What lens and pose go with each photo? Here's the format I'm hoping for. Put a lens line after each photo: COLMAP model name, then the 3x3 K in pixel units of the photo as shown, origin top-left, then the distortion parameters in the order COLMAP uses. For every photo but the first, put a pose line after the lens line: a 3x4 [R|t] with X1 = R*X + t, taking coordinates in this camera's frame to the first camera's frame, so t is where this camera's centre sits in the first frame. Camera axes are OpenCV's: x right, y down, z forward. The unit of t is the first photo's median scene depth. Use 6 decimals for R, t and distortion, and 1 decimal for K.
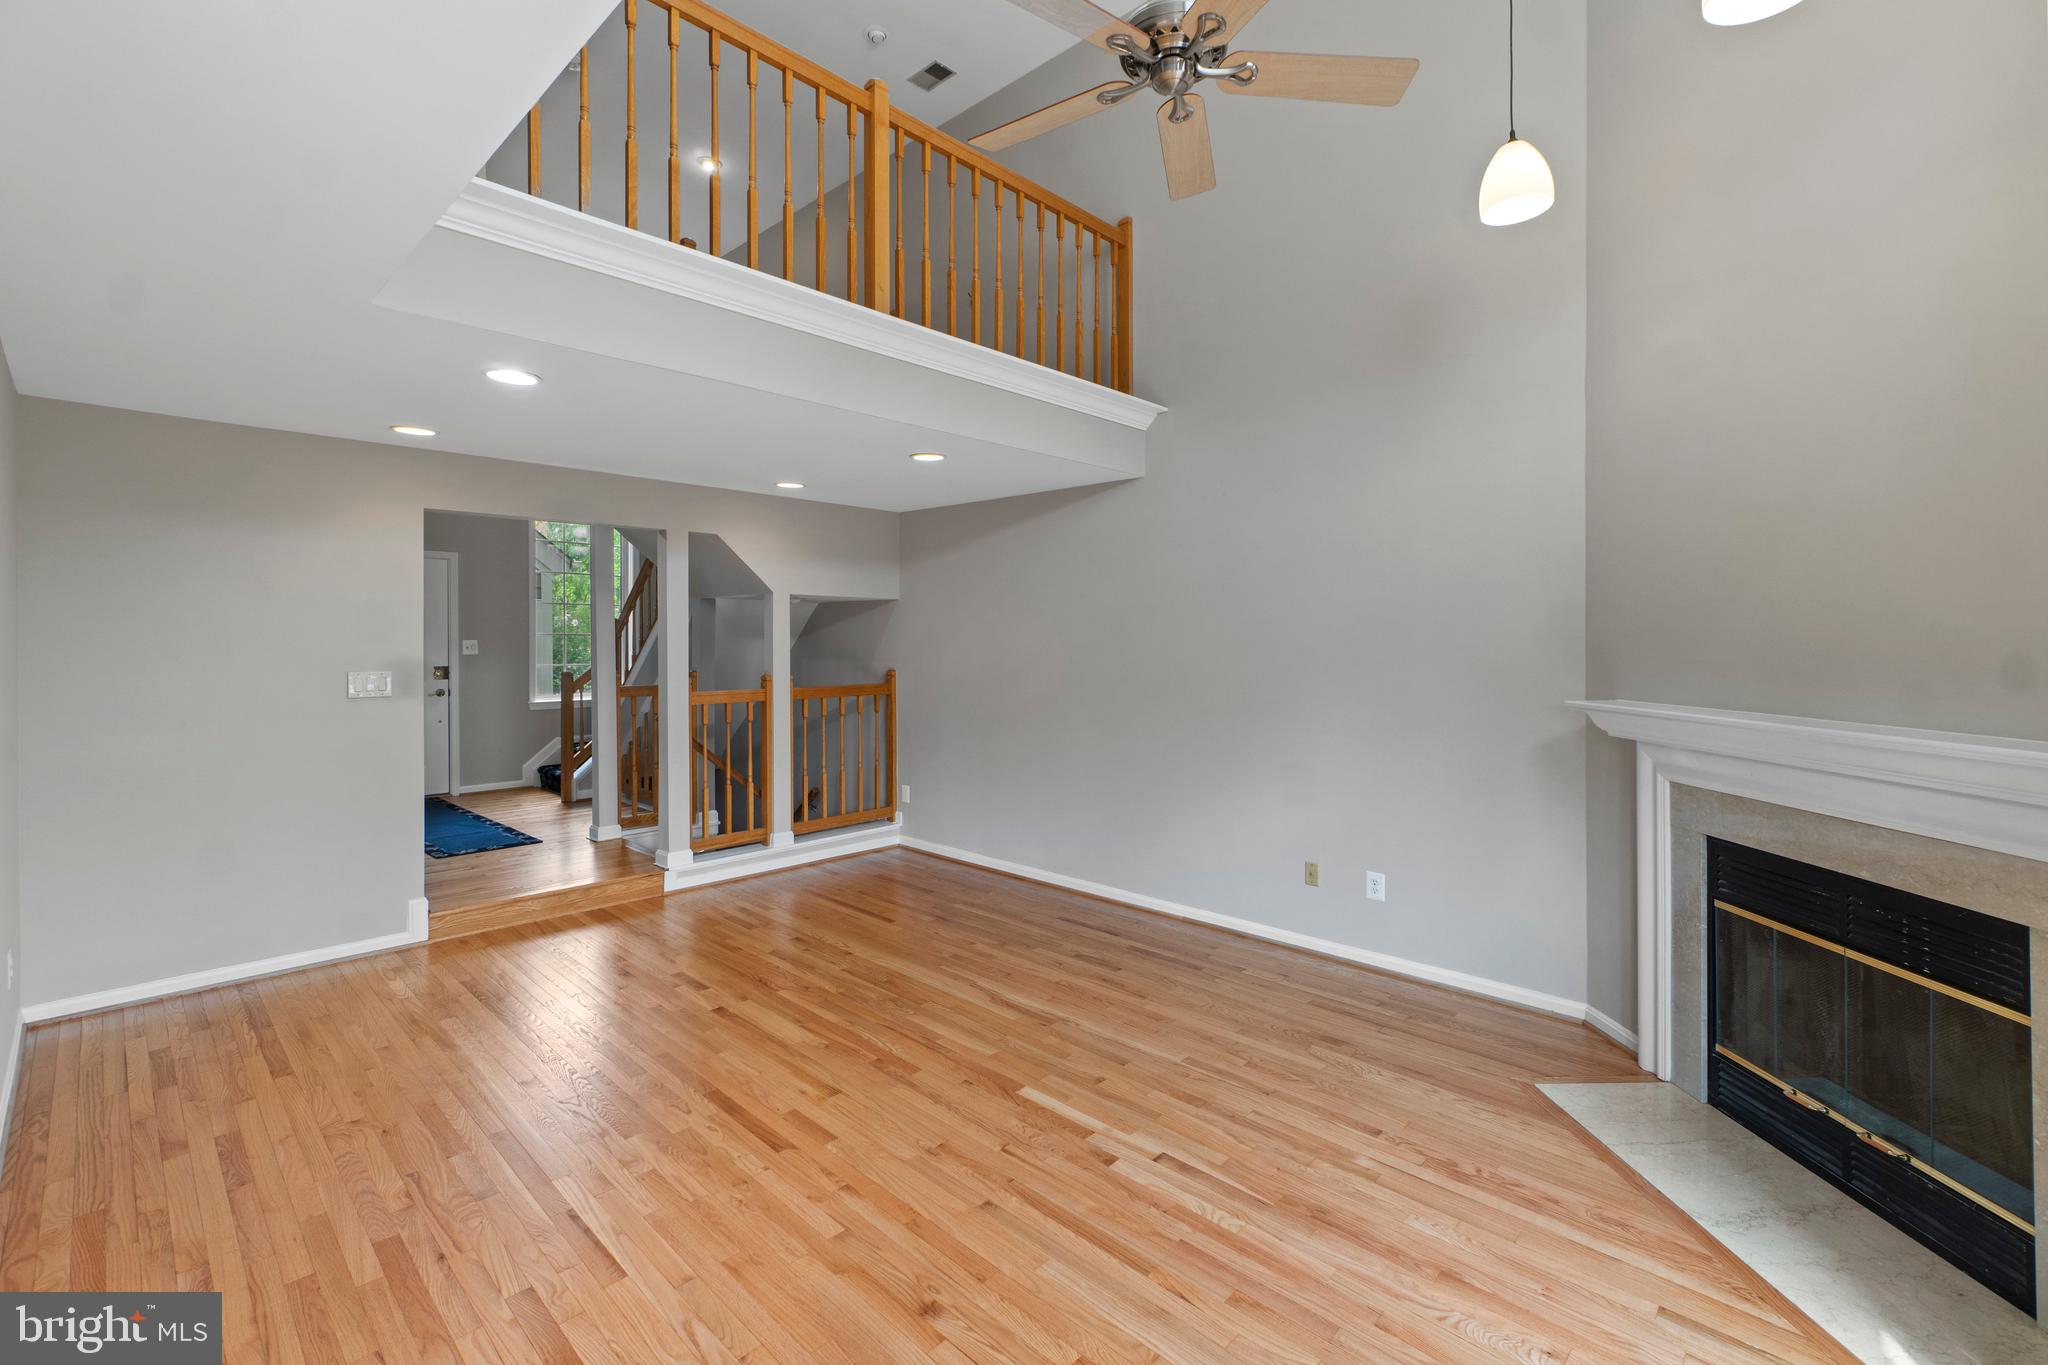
lens RADIAL K [[901.5, 0, 1033.1], [0, 901.5, 645.4], [0, 0, 1]] dist [-0.000156, -0.000145]
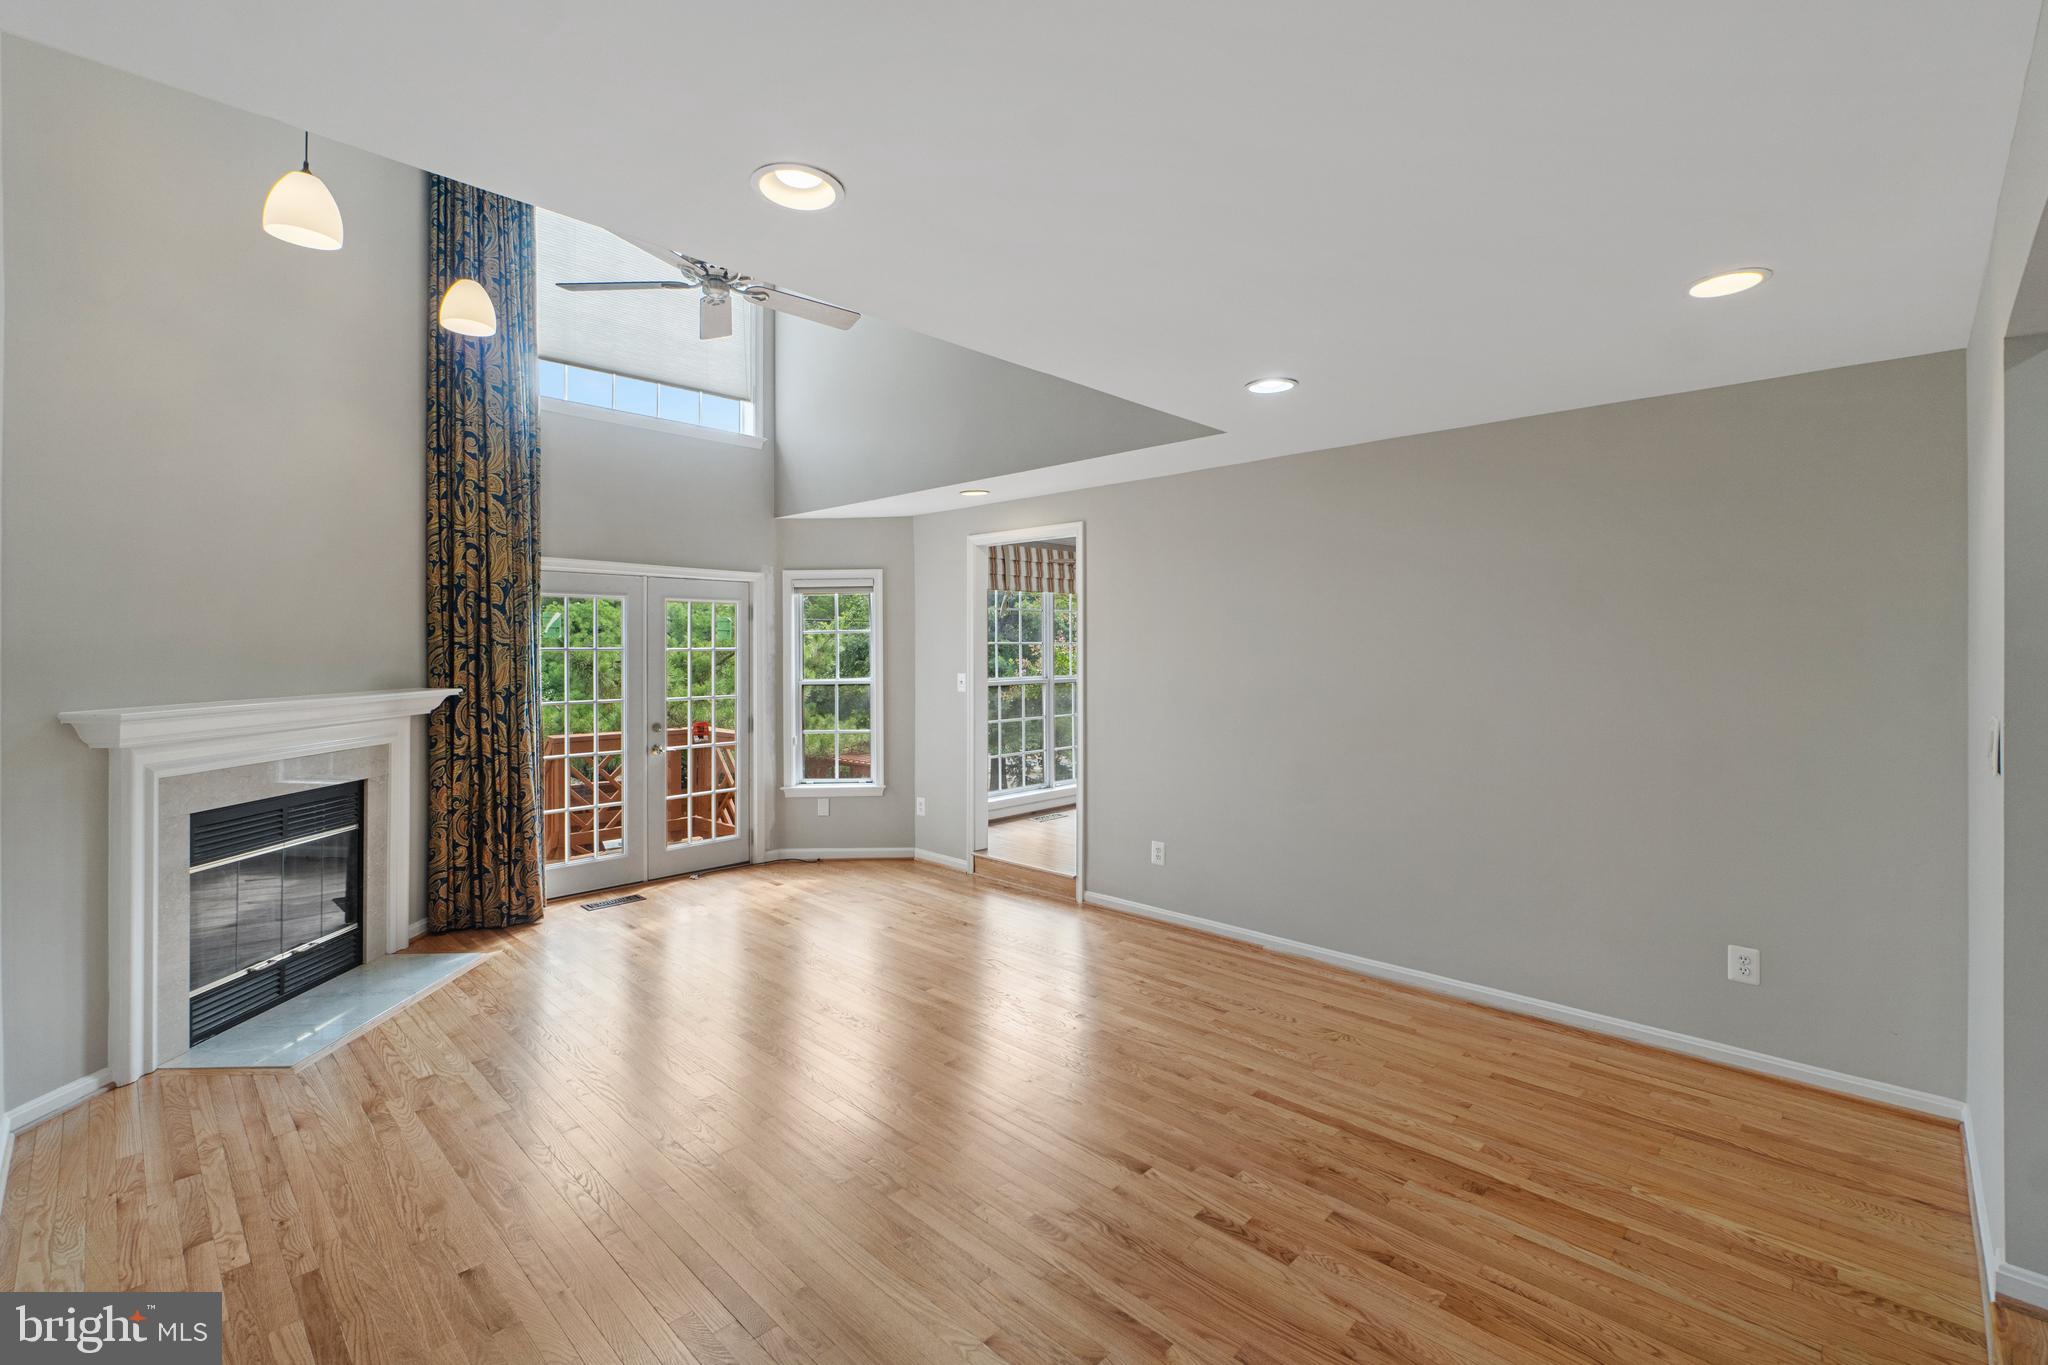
lens RADIAL K [[901.5, 0, 1033.1], [0, 901.5, 645.4], [0, 0, 1]] dist [-0.000156, -0.000145]
pose [[-0.999907, -0.003898, 0.013035, -0.336210], [-0.003869, 0.999990, 0.002189, -0.010363], [-0.013044, 0.002138, -0.999913, 2.114236]]
